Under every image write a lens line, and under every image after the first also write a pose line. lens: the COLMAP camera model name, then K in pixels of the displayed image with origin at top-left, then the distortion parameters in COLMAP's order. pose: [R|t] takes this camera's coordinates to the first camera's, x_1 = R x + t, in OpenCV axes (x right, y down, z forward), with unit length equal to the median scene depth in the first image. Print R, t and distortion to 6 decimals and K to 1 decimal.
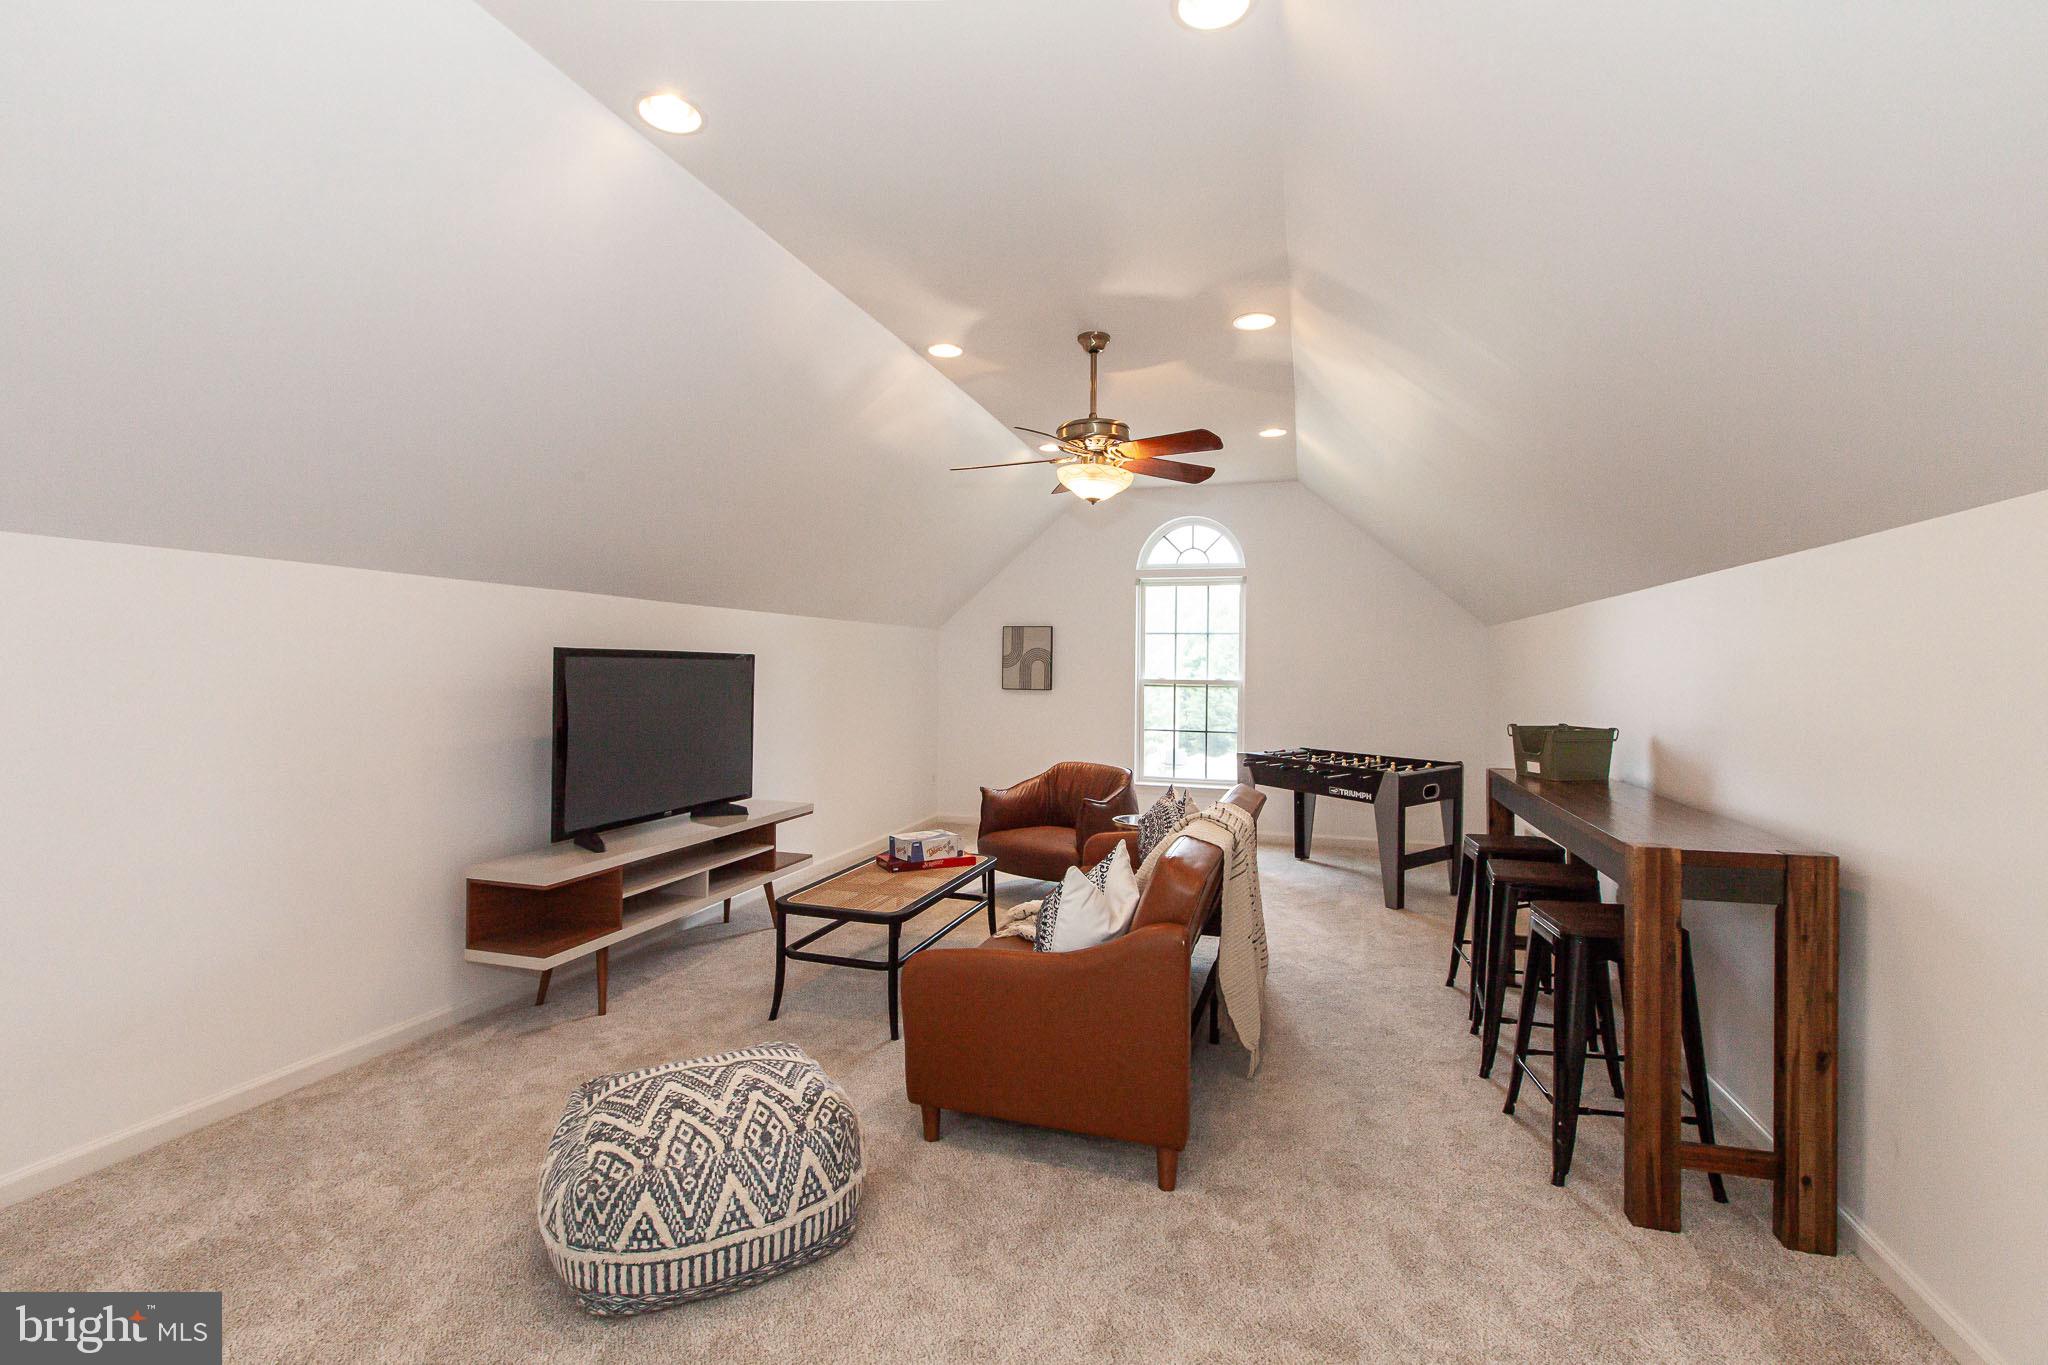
lens RADIAL K [[905.6, 0, 1017.0], [0, 905.6, 673.2], [0, 0, 1]] dist [0.004575, 0.000174]
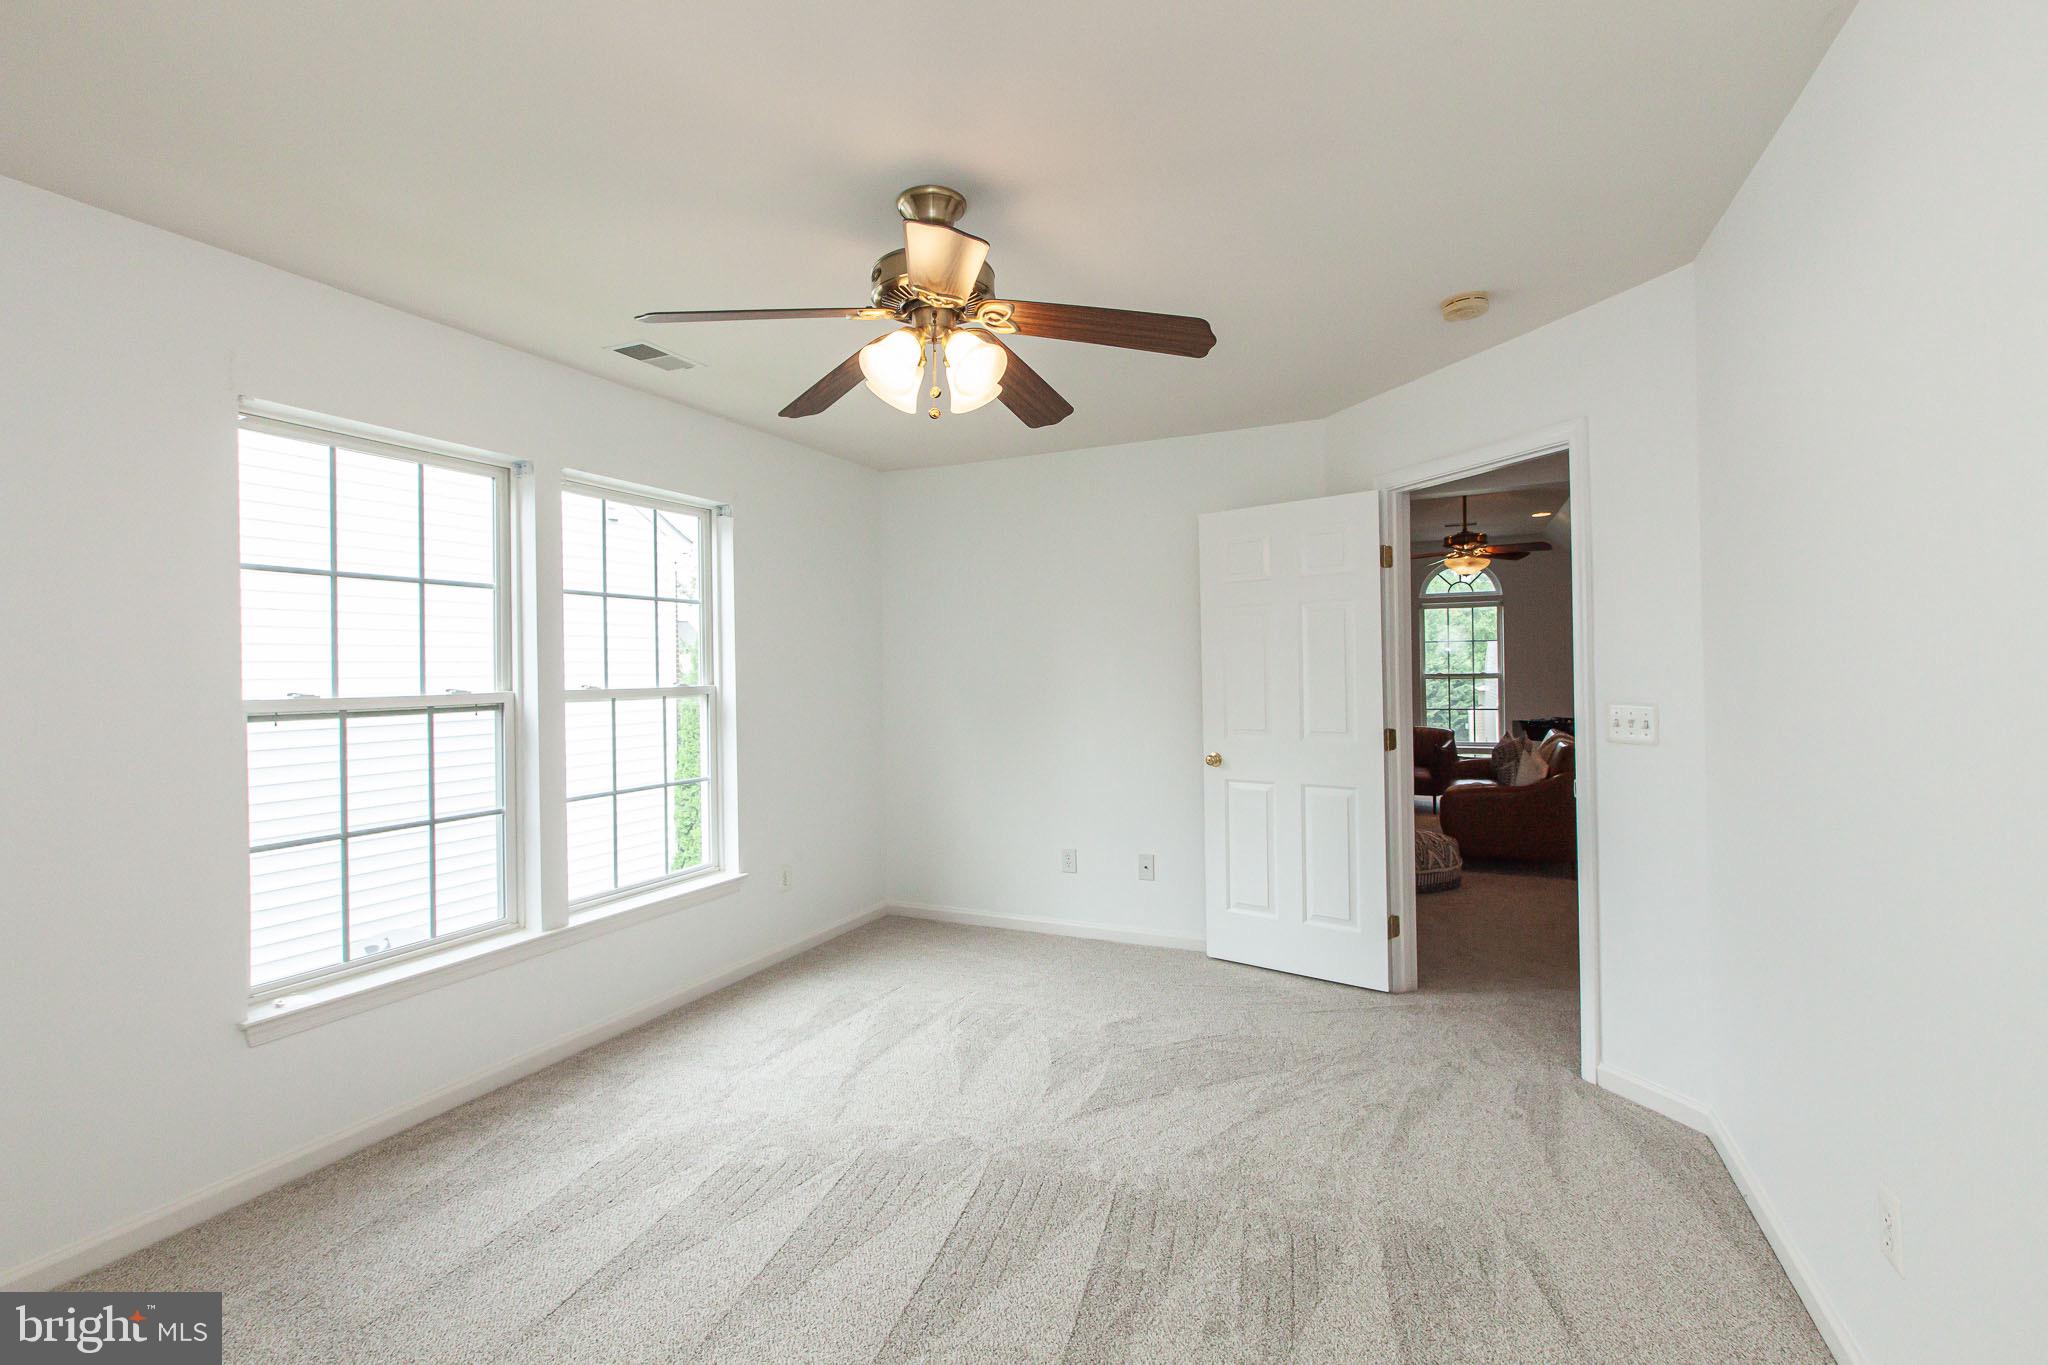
lens RADIAL K [[905.6, 0, 1032.3], [0, 905.6, 677.3], [0, 0, 1]] dist [0.004575, 0.000174]
pose [[0.991421, -0.035386, -0.125826, -0.300726], [0.034885, 0.999372, -0.006181, -0.002263], [0.125966, 0.001739, 0.992033, -0.500760]]
